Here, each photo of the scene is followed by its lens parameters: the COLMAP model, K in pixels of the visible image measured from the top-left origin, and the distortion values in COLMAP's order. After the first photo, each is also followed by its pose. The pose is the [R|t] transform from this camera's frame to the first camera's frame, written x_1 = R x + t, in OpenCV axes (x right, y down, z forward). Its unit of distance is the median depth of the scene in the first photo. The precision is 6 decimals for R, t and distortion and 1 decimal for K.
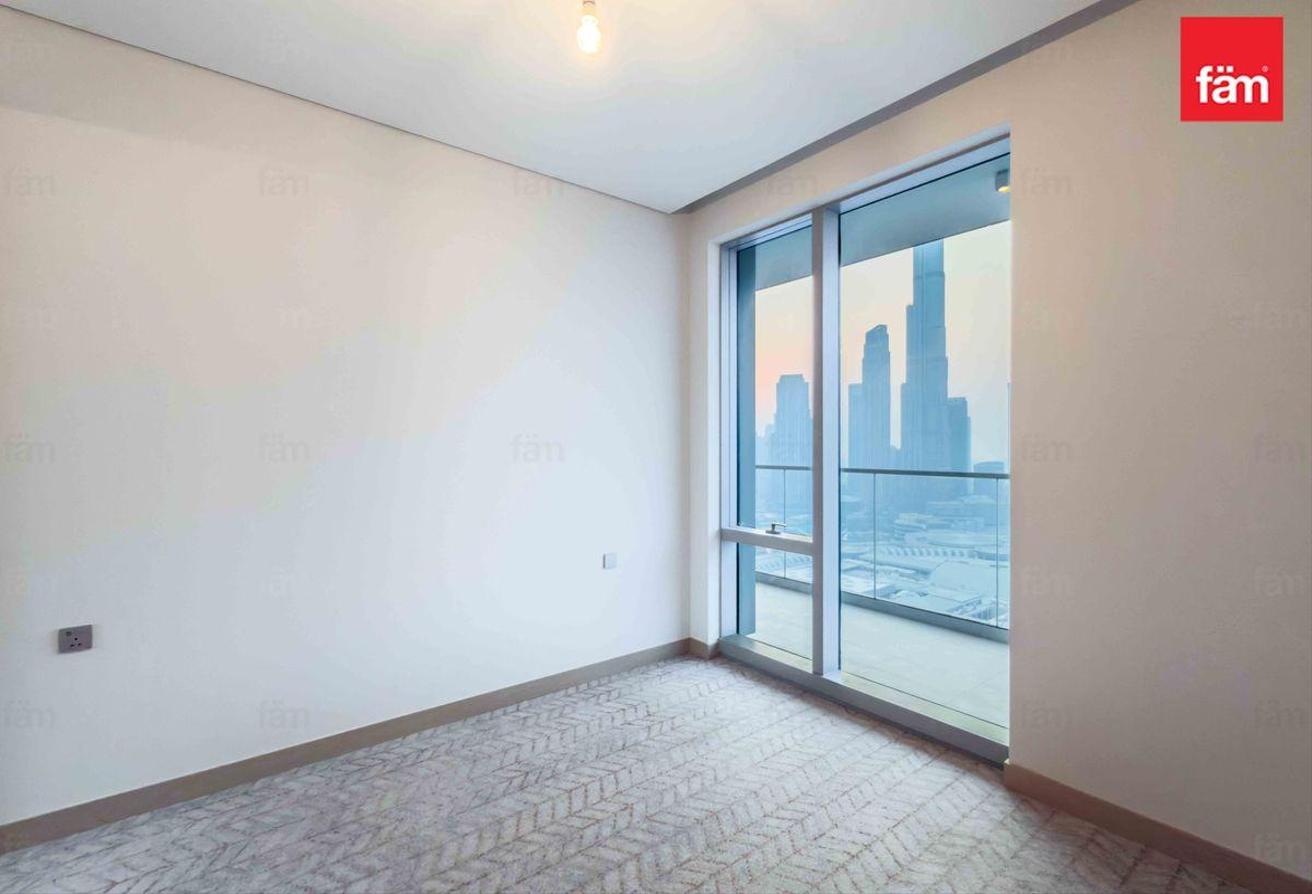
lens RADIAL K [[592.7, 0, 686.7], [0, 592.7, 446.4], [0, 0, 1]] dist [-0.018954, 0.000817]
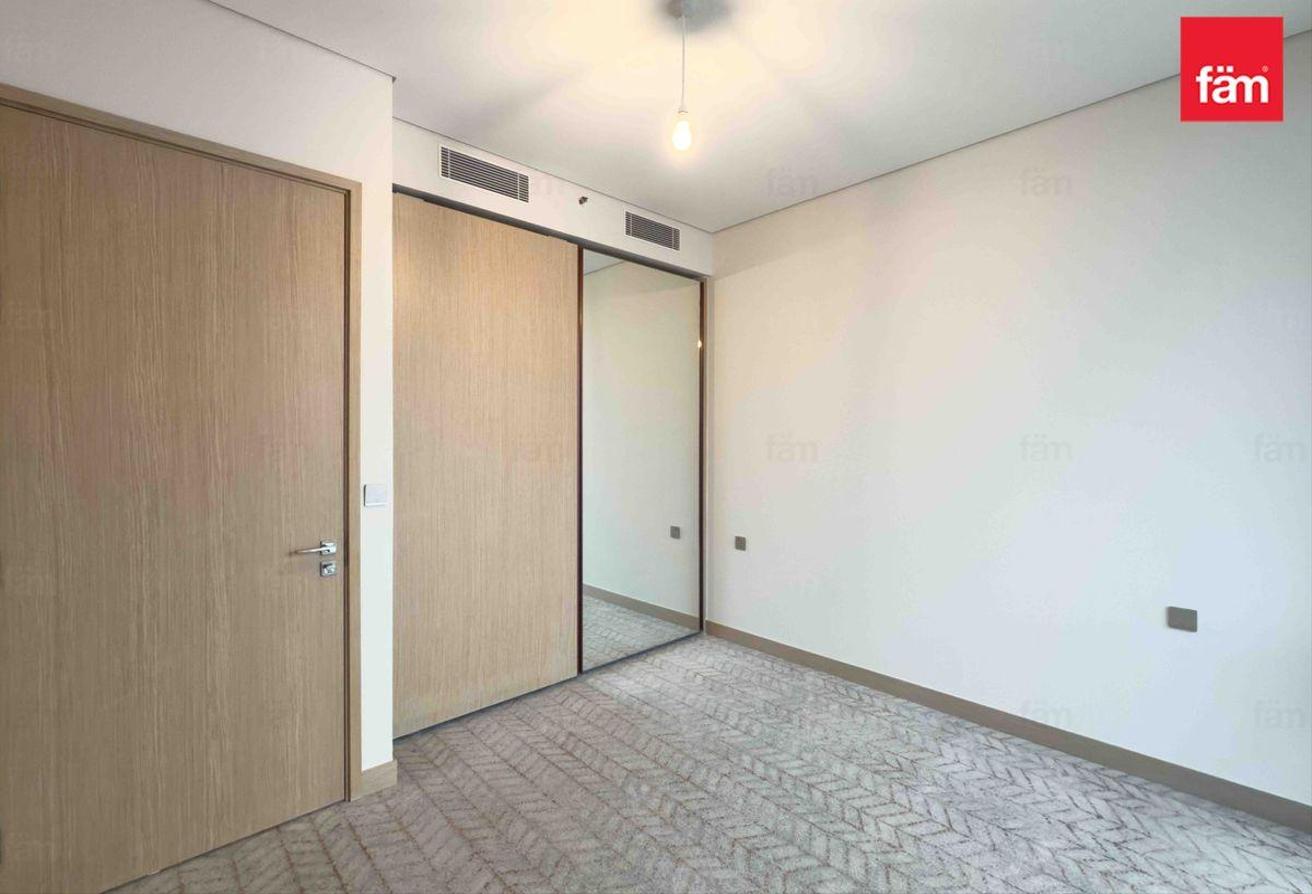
lens RADIAL K [[592.7, 0, 686.7], [0, 592.7, 446.4], [0, 0, 1]] dist [-0.018954, 0.000817]
pose [[0.062561, 0.019385, -0.997853, 0.550256], [-0.009944, 0.999774, 0.018798, -0.012744], [0.997992, 0.008747, 0.062740, 0.442634]]
